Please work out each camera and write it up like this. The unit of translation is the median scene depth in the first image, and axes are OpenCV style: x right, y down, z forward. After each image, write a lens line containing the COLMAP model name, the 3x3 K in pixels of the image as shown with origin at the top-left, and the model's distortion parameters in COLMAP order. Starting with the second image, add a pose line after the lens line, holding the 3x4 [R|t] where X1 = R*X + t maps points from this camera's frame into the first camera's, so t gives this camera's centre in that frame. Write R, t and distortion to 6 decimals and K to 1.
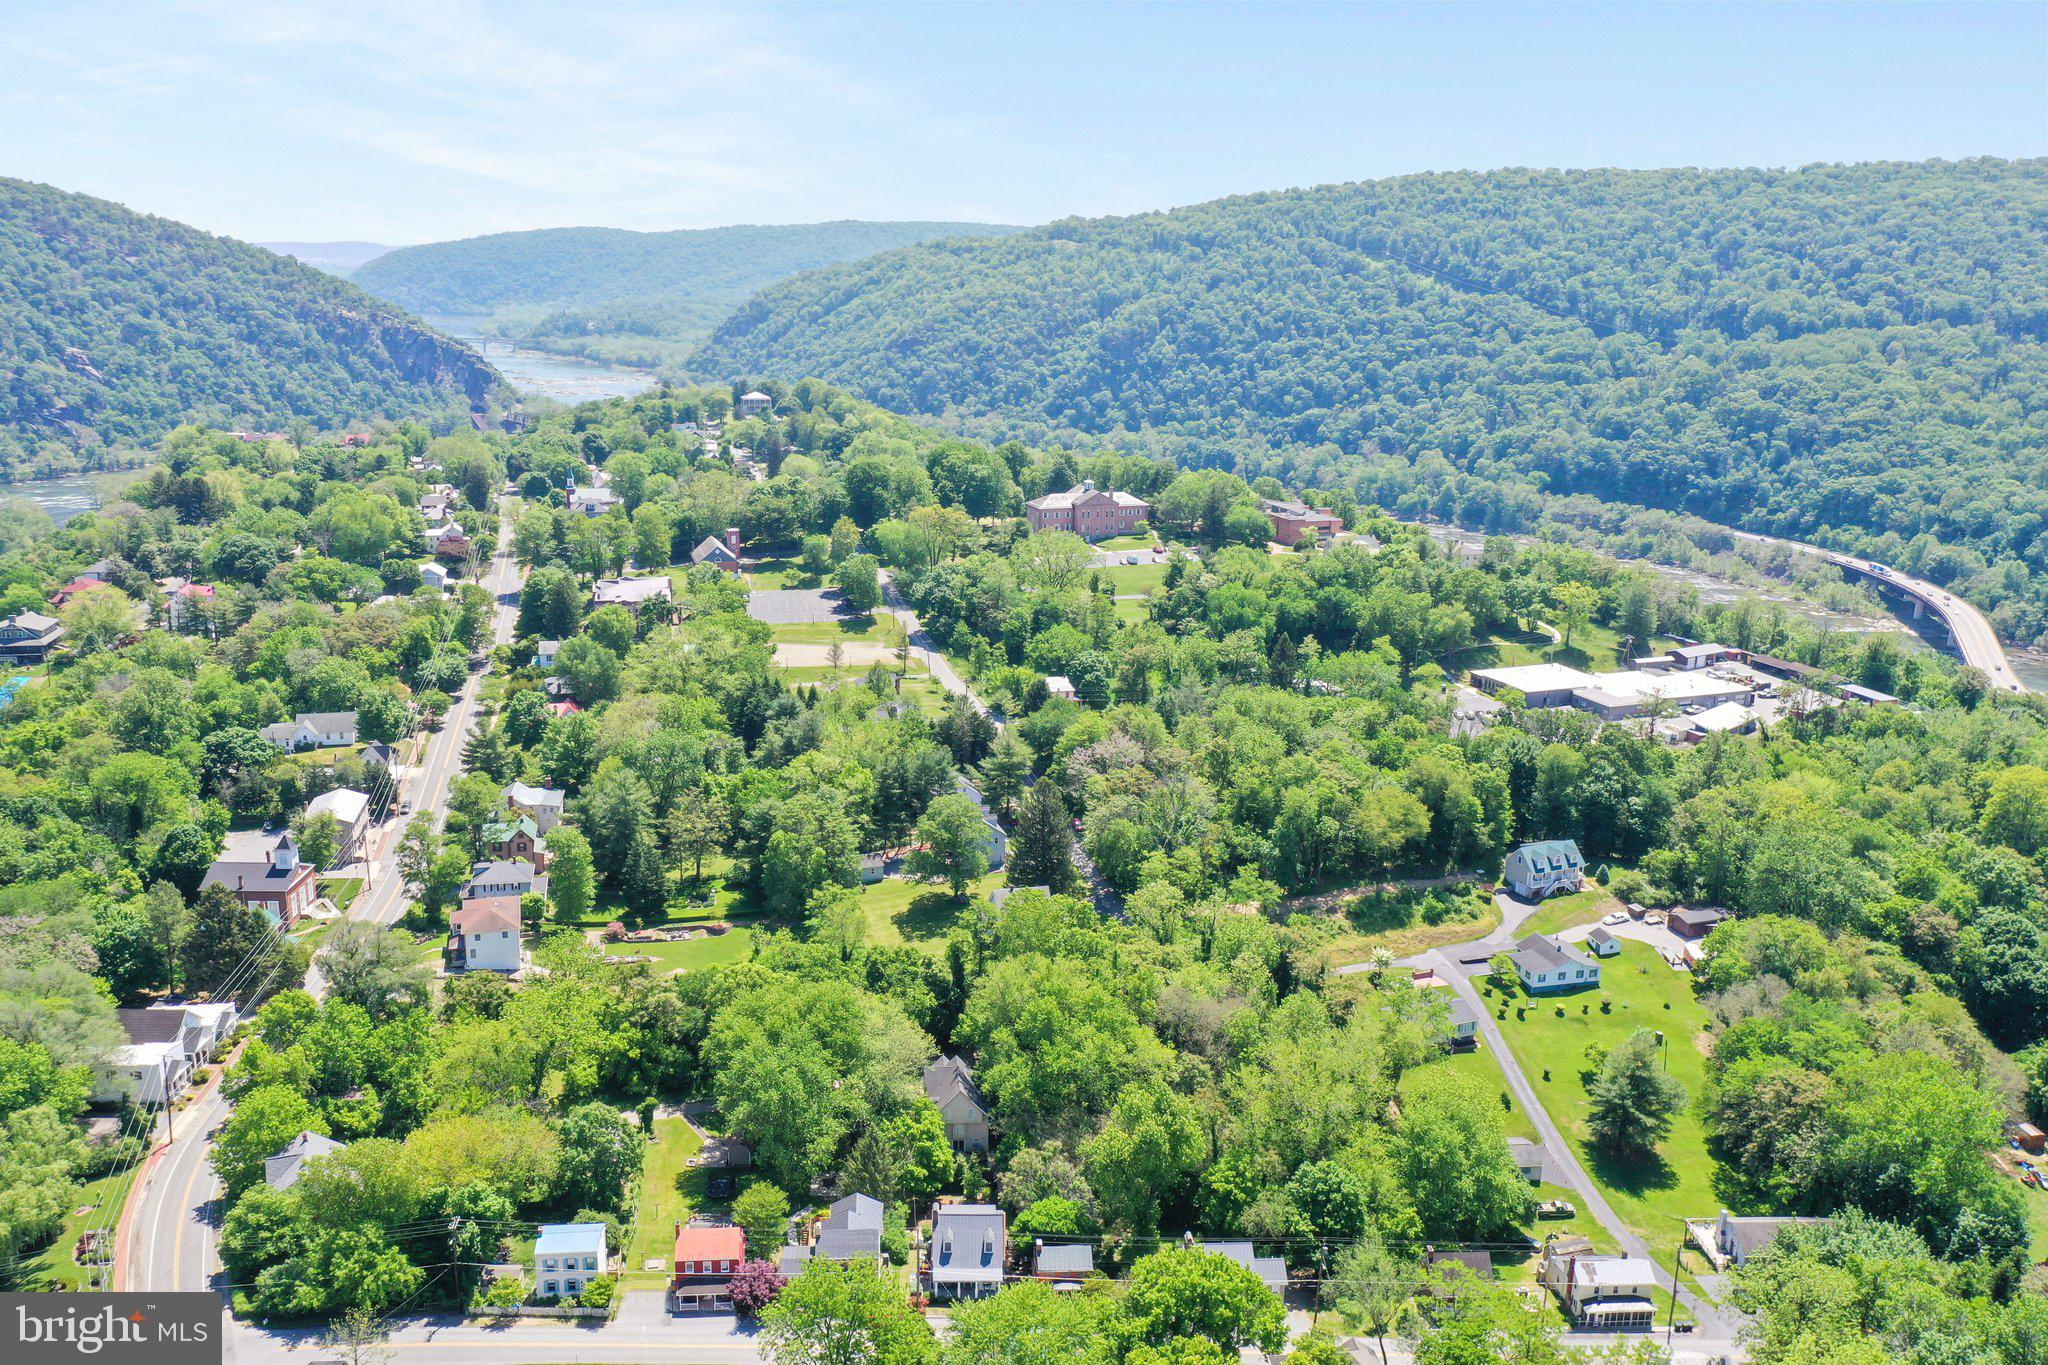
lens RADIAL K [[1612.8, 0, 1013.5], [0, 1612.8, 670.8], [0, 0, 1]] dist [-0.002617, -0.004319]
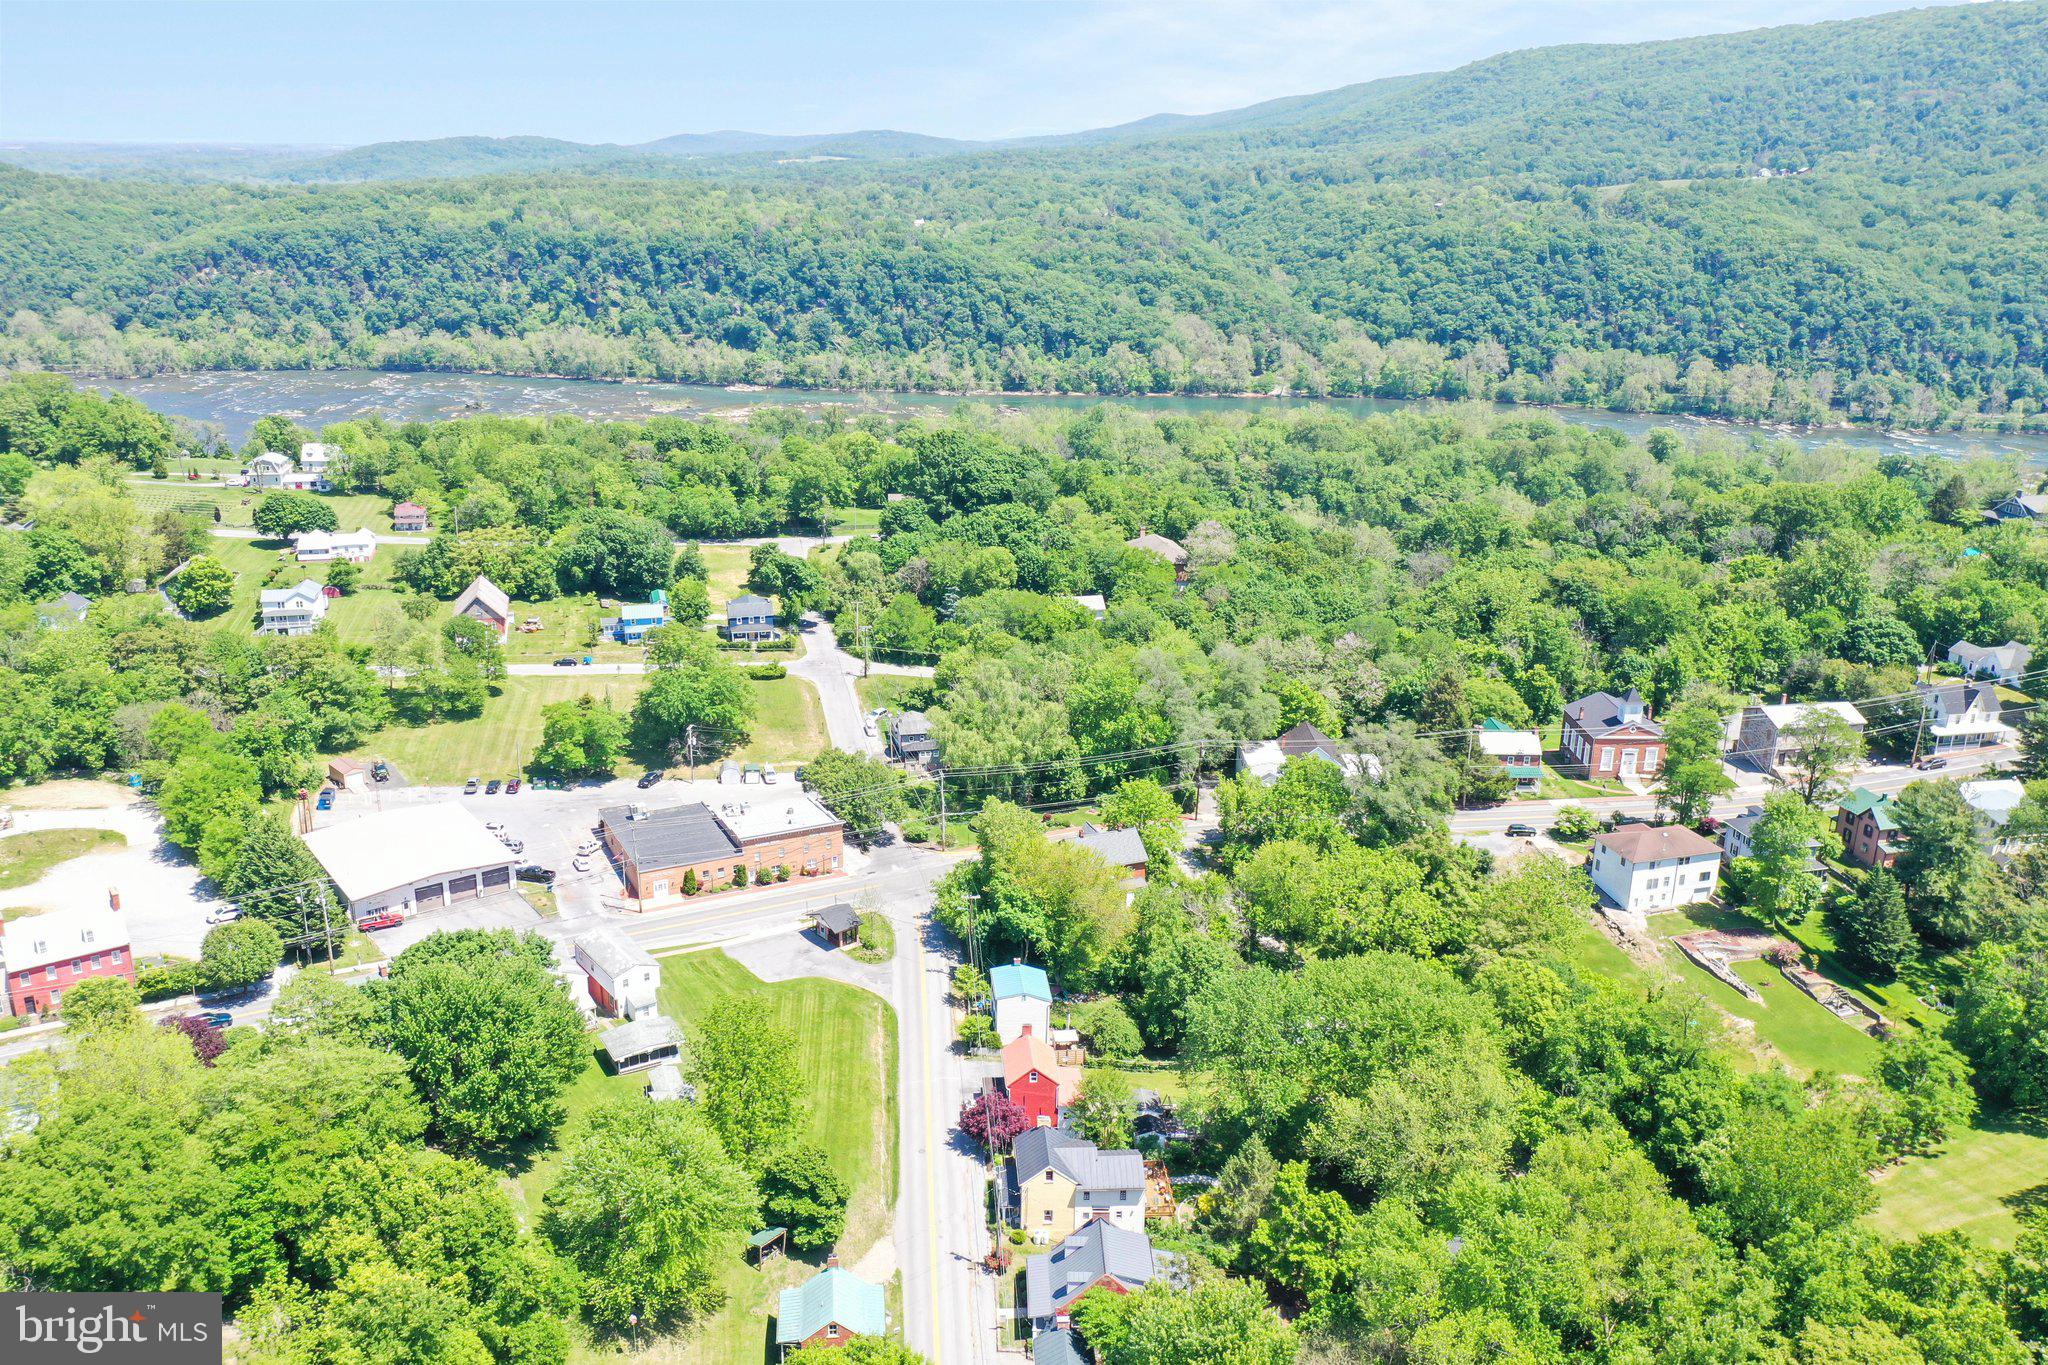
lens RADIAL K [[1612.8, 0, 1017.8], [0, 1612.8, 678.5], [0, 0, 1]] dist [-0.002617, -0.004319]
pose [[-0.013465, 0.292203, -0.956261, 0.299624], [-0.251214, 0.924685, 0.286092, -0.054162], [0.967838, 0.244079, 0.060954, 0.416550]]
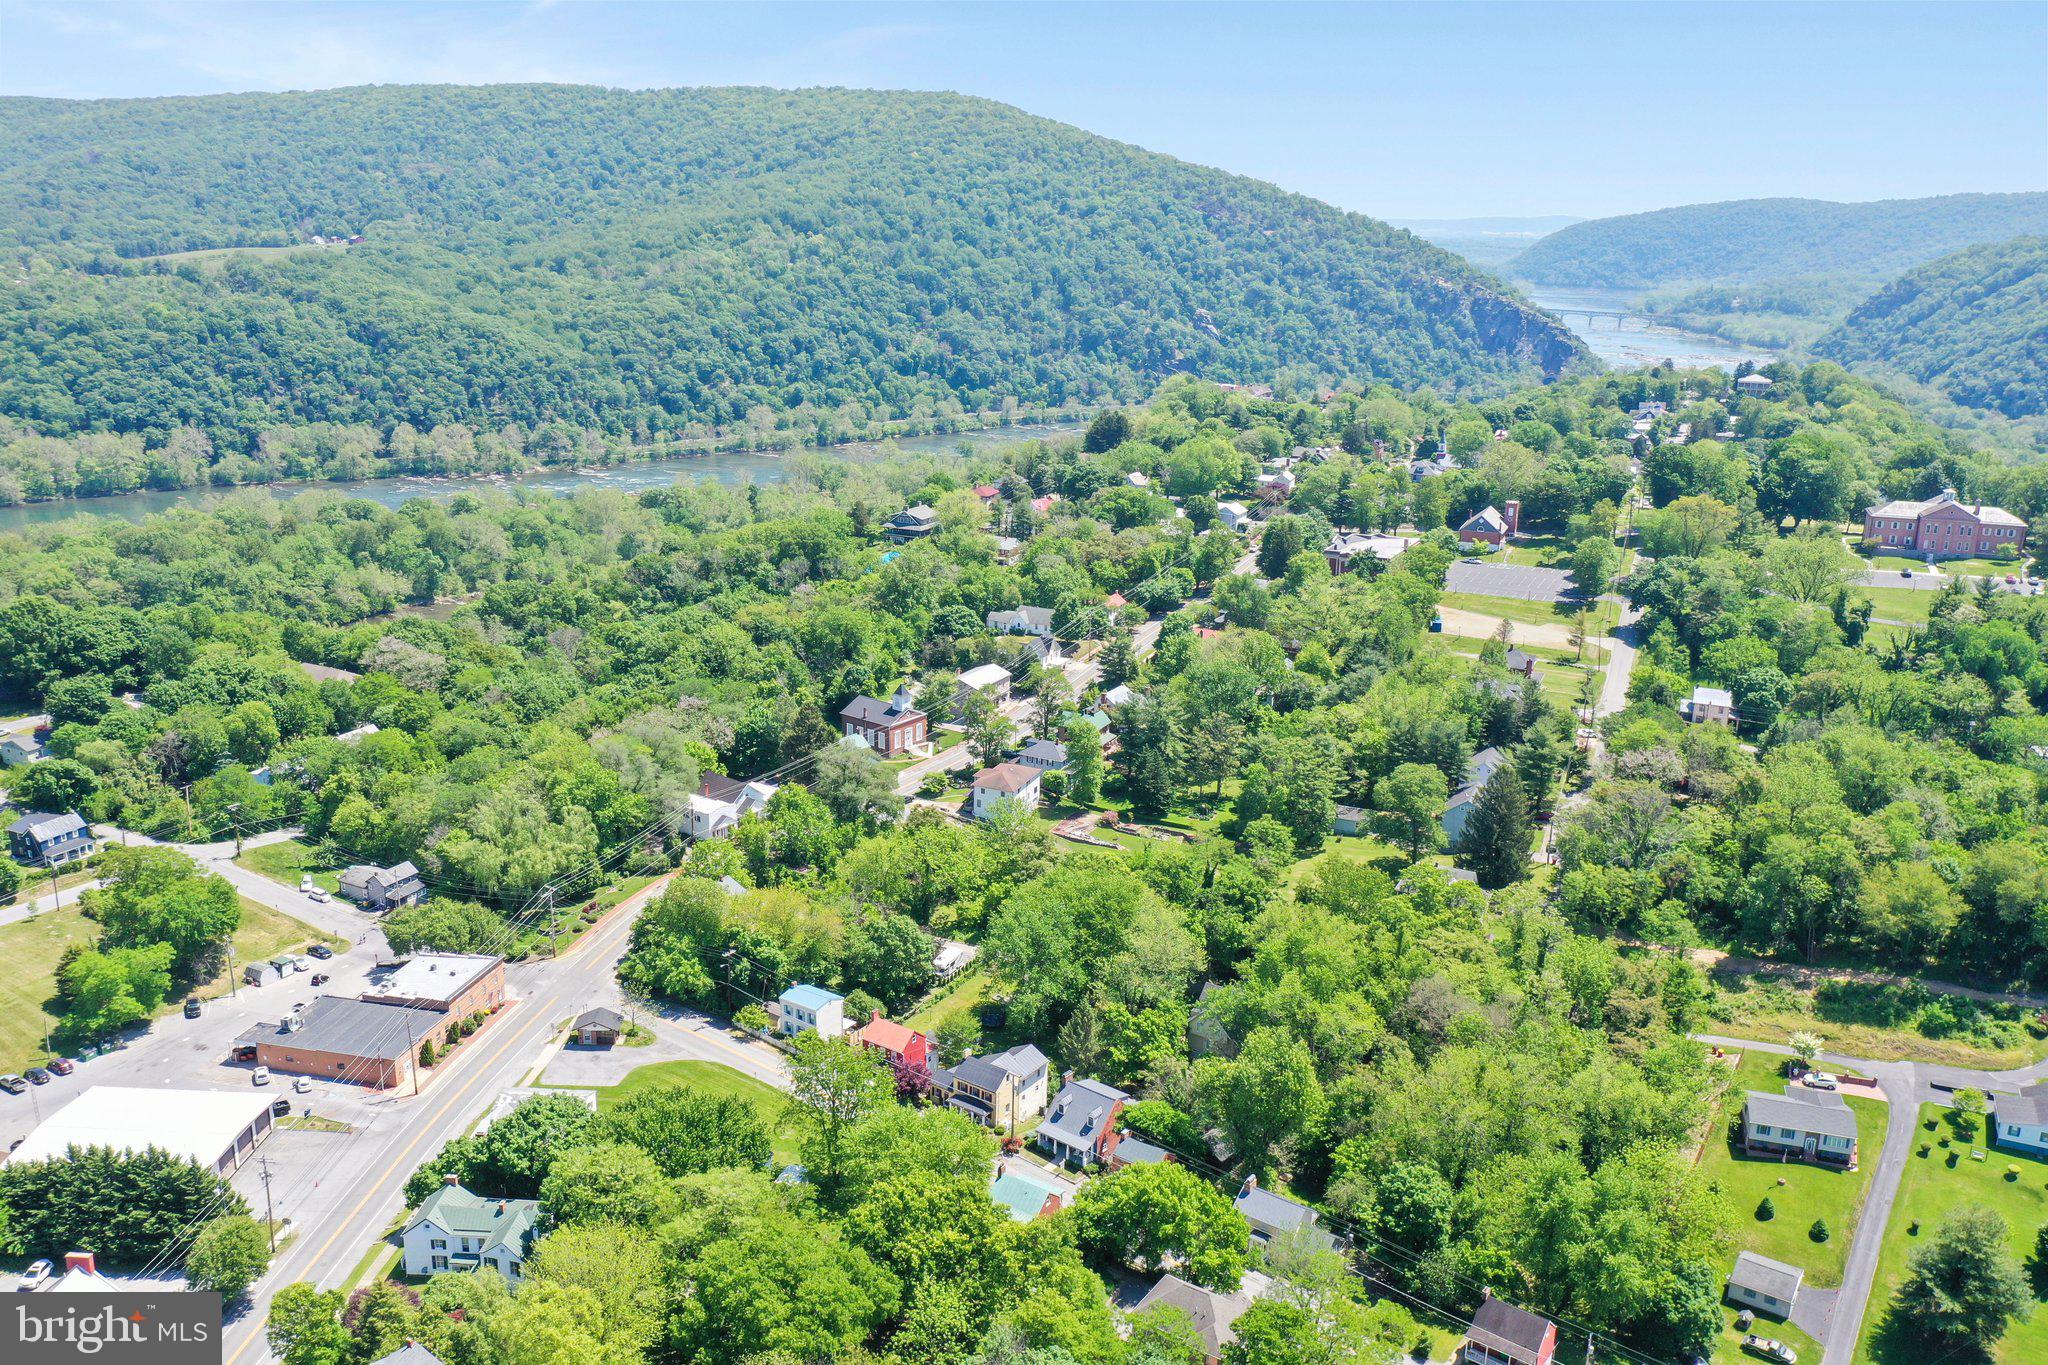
lens RADIAL K [[1612.8, 0, 1017.1], [0, 1612.8, 676.3], [0, 0, 1]] dist [-0.002617, -0.004319]
pose [[0.765364, 0.167669, -0.621374, 0.281314], [-0.156277, 0.984990, 0.073295, -0.008191], [0.624336, 0.041009, 0.780078, 0.044509]]
